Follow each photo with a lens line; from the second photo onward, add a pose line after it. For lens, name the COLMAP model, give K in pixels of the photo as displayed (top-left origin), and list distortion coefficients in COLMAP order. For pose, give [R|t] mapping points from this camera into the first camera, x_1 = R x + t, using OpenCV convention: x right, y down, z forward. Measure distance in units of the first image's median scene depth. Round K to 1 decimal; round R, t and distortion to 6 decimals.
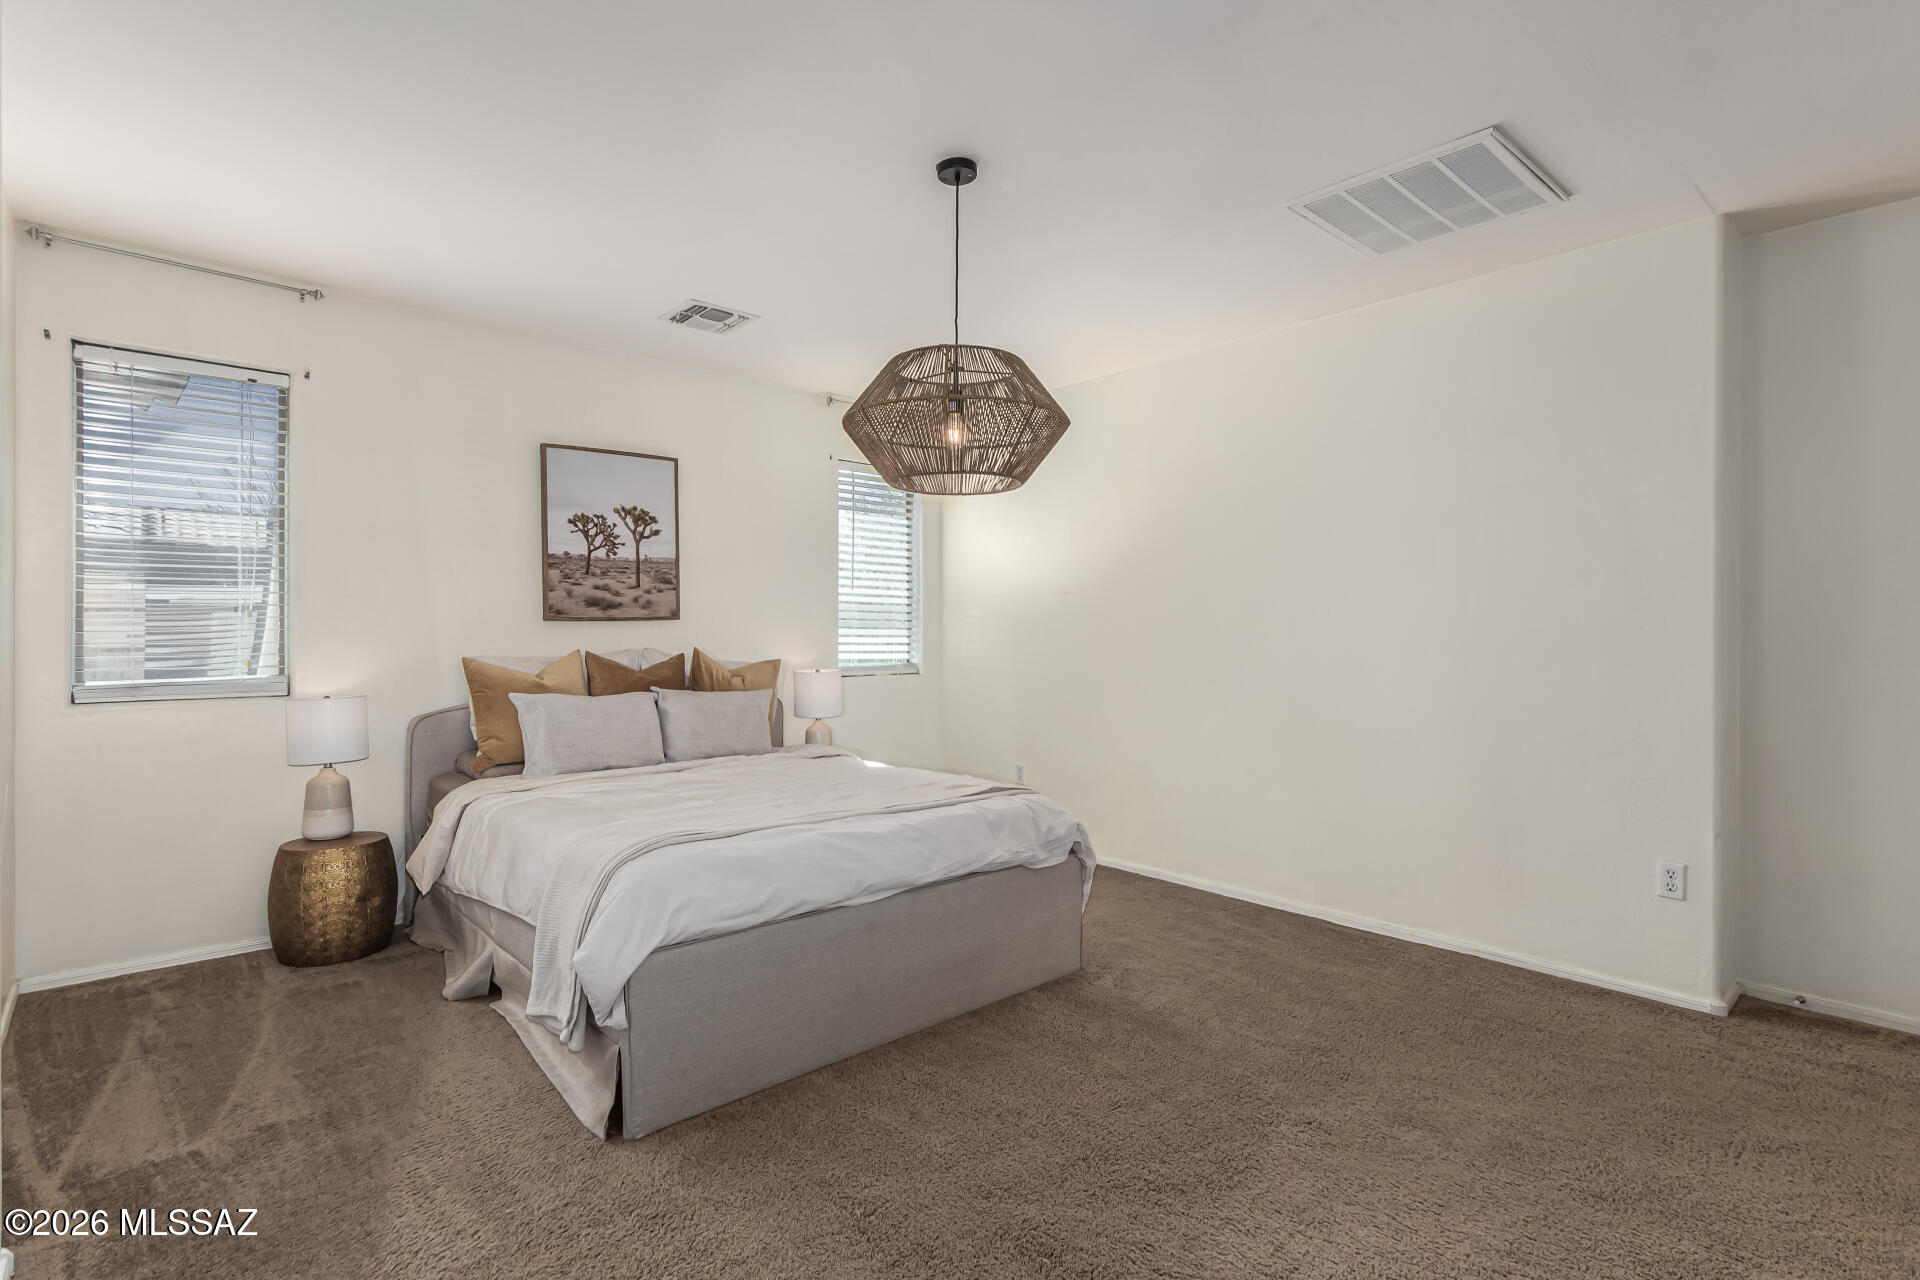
lens RADIAL K [[966.8, 0, 960.9], [0, 966.8, 634.1], [0, 0, 1]] dist [0.018886, -0.000082]
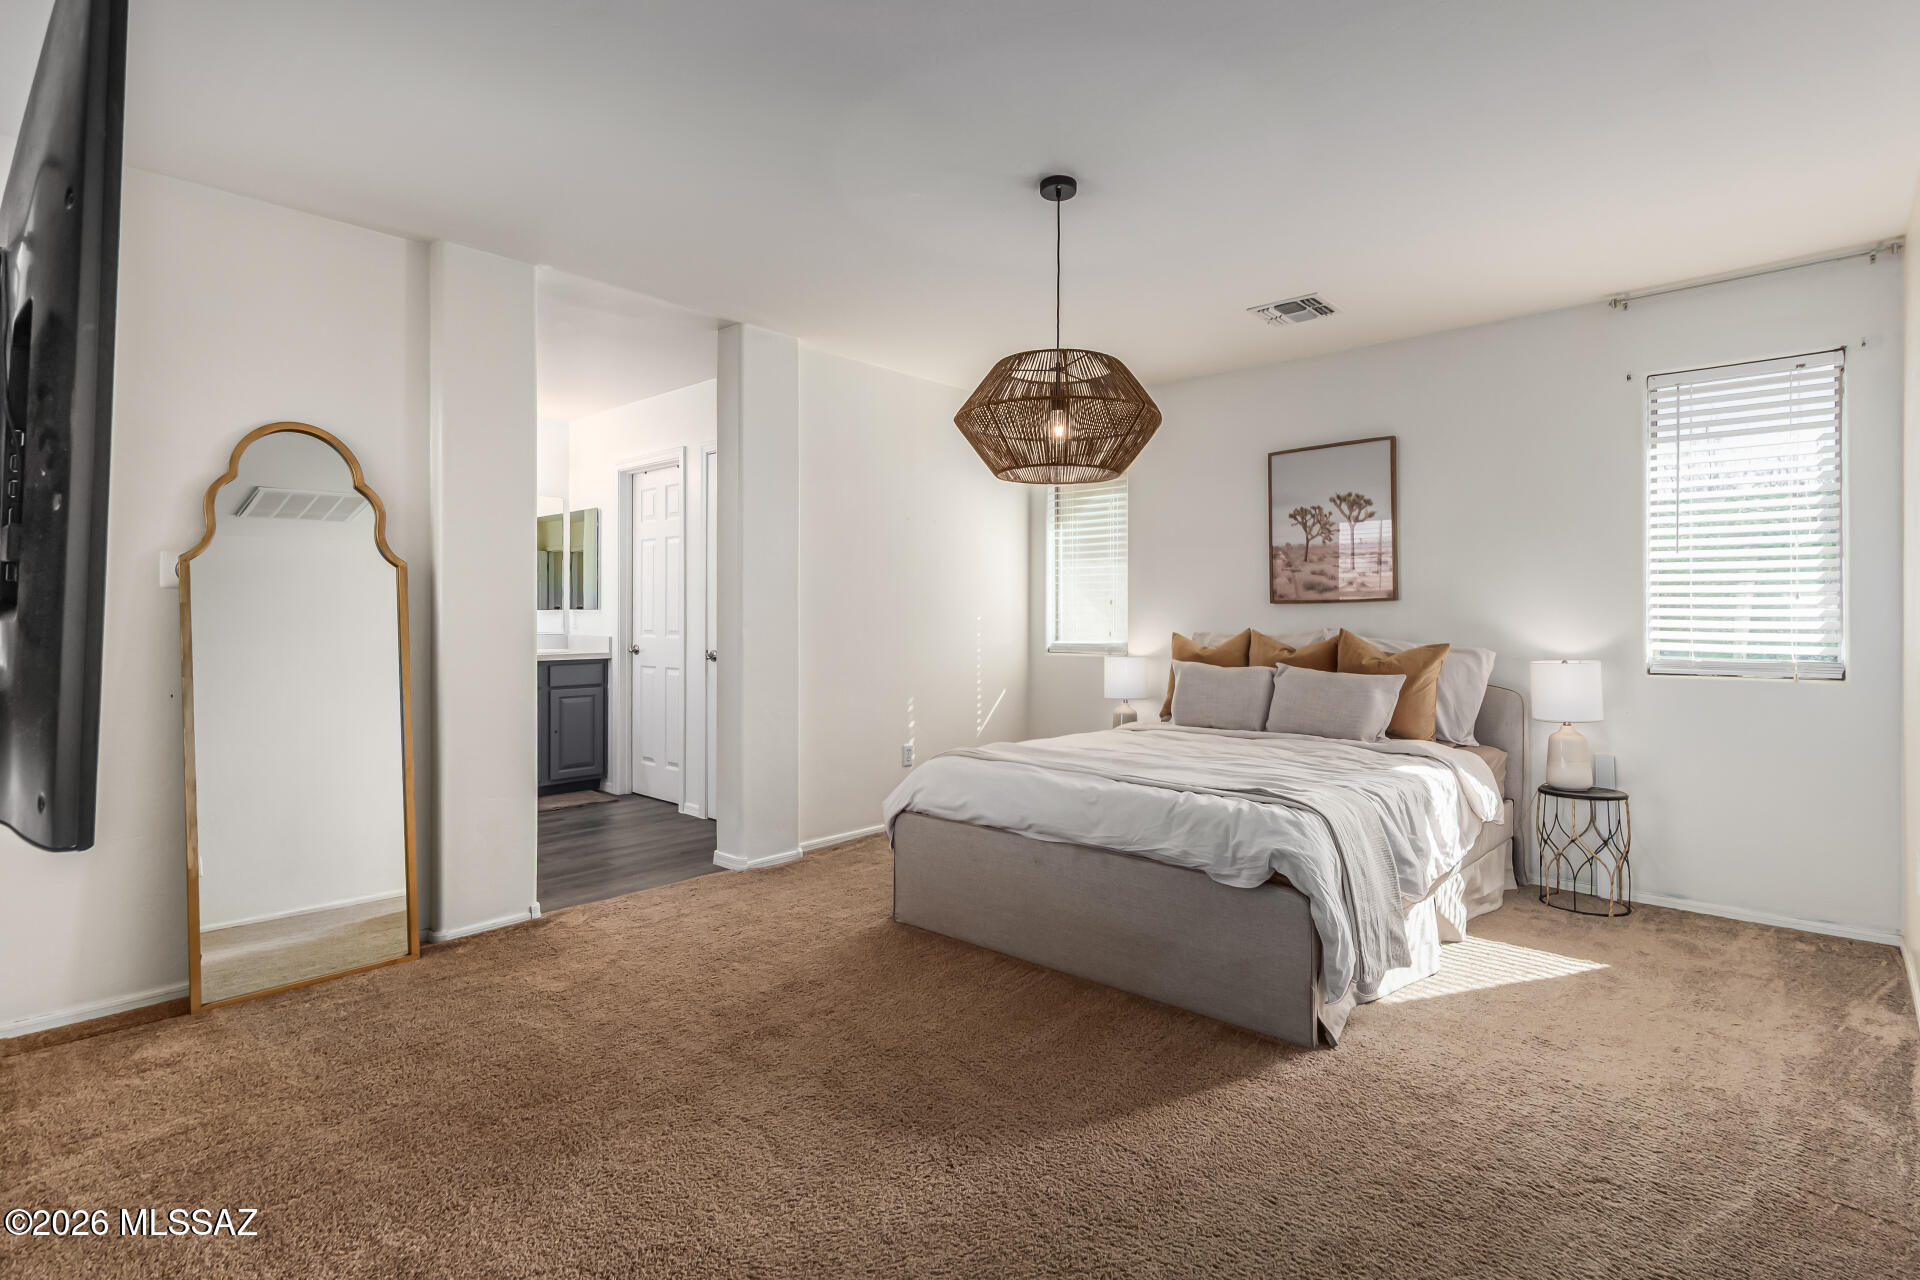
lens RADIAL K [[966.8, 0, 960.9], [0, 966.8, 634.1], [0, 0, 1]] dist [0.018886, -0.000082]
pose [[0.077538, 0.022126, -0.996744, 0.687768], [-0.002403, 0.999755, 0.022006, -0.001893], [0.996987, 0.000689, 0.077572, 0.515995]]
